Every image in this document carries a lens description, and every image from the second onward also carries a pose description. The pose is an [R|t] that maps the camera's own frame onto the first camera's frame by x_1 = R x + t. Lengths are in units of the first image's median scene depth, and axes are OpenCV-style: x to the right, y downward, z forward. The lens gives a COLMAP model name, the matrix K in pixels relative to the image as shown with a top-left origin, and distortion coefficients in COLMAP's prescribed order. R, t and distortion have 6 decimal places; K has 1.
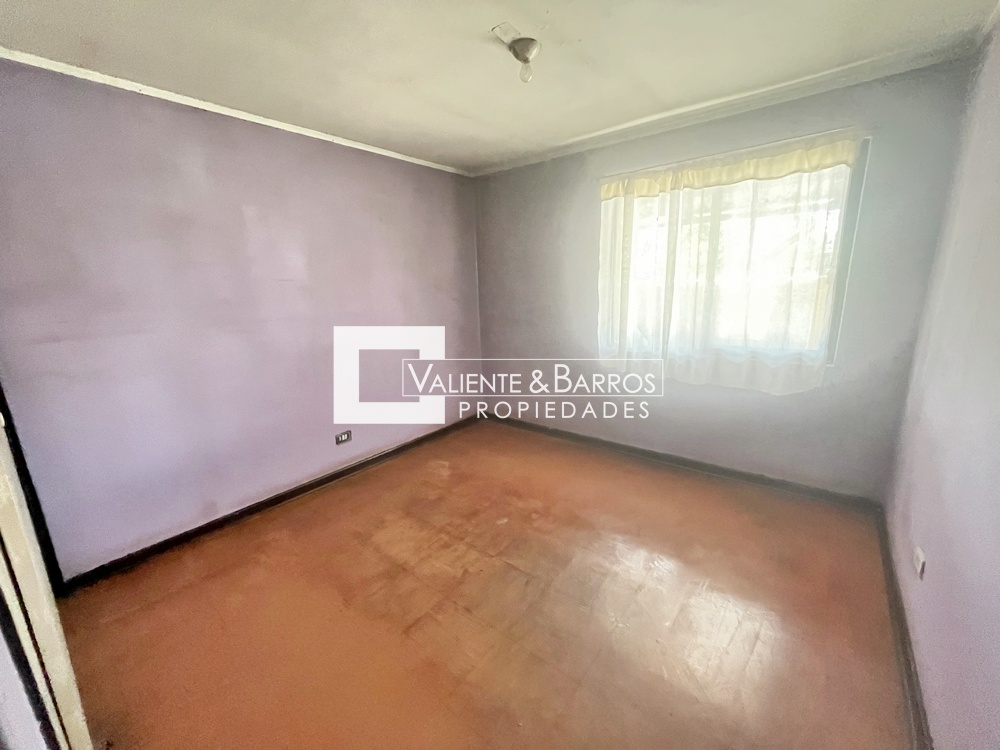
lens RADIAL K [[401.1, 0, 496.0], [0, 401.1, 379.7], [0, 0, 1]] dist [-0.001954, 0.000172]
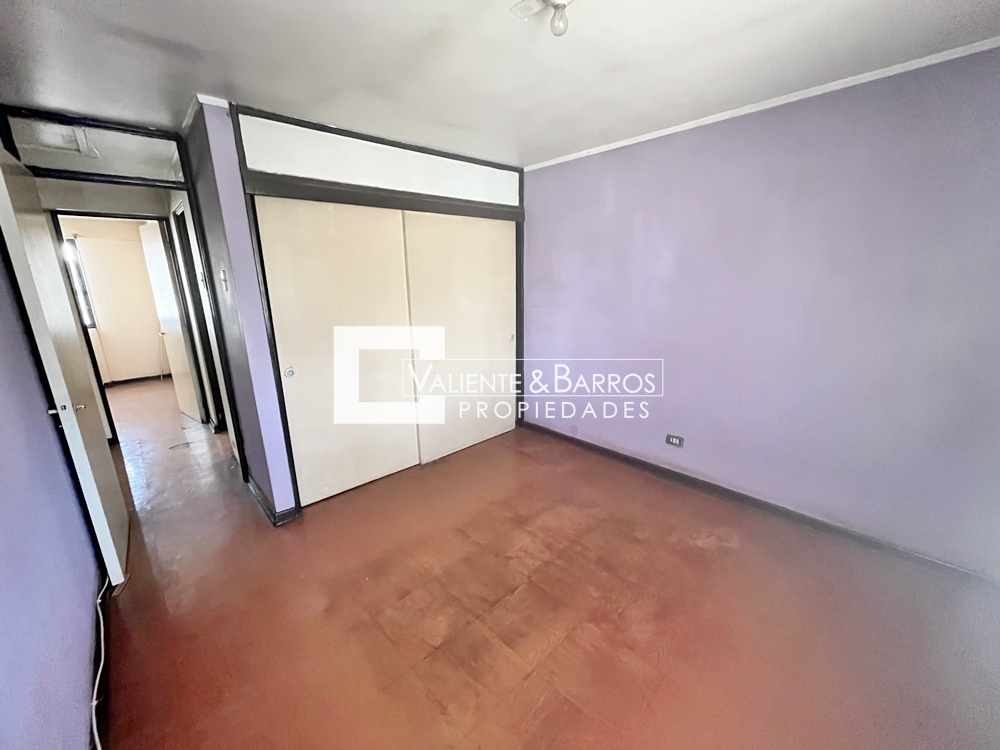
lens RADIAL K [[401.1, 0, 494.1], [0, 401.1, 375.3], [0, 0, 1]] dist [-0.001954, 0.000172]
pose [[-0.153104, 0.254867, -0.954779, 0.722190], [-0.218159, 0.933615, 0.284200, -0.230041], [0.963829, 0.251806, -0.087339, 0.827229]]
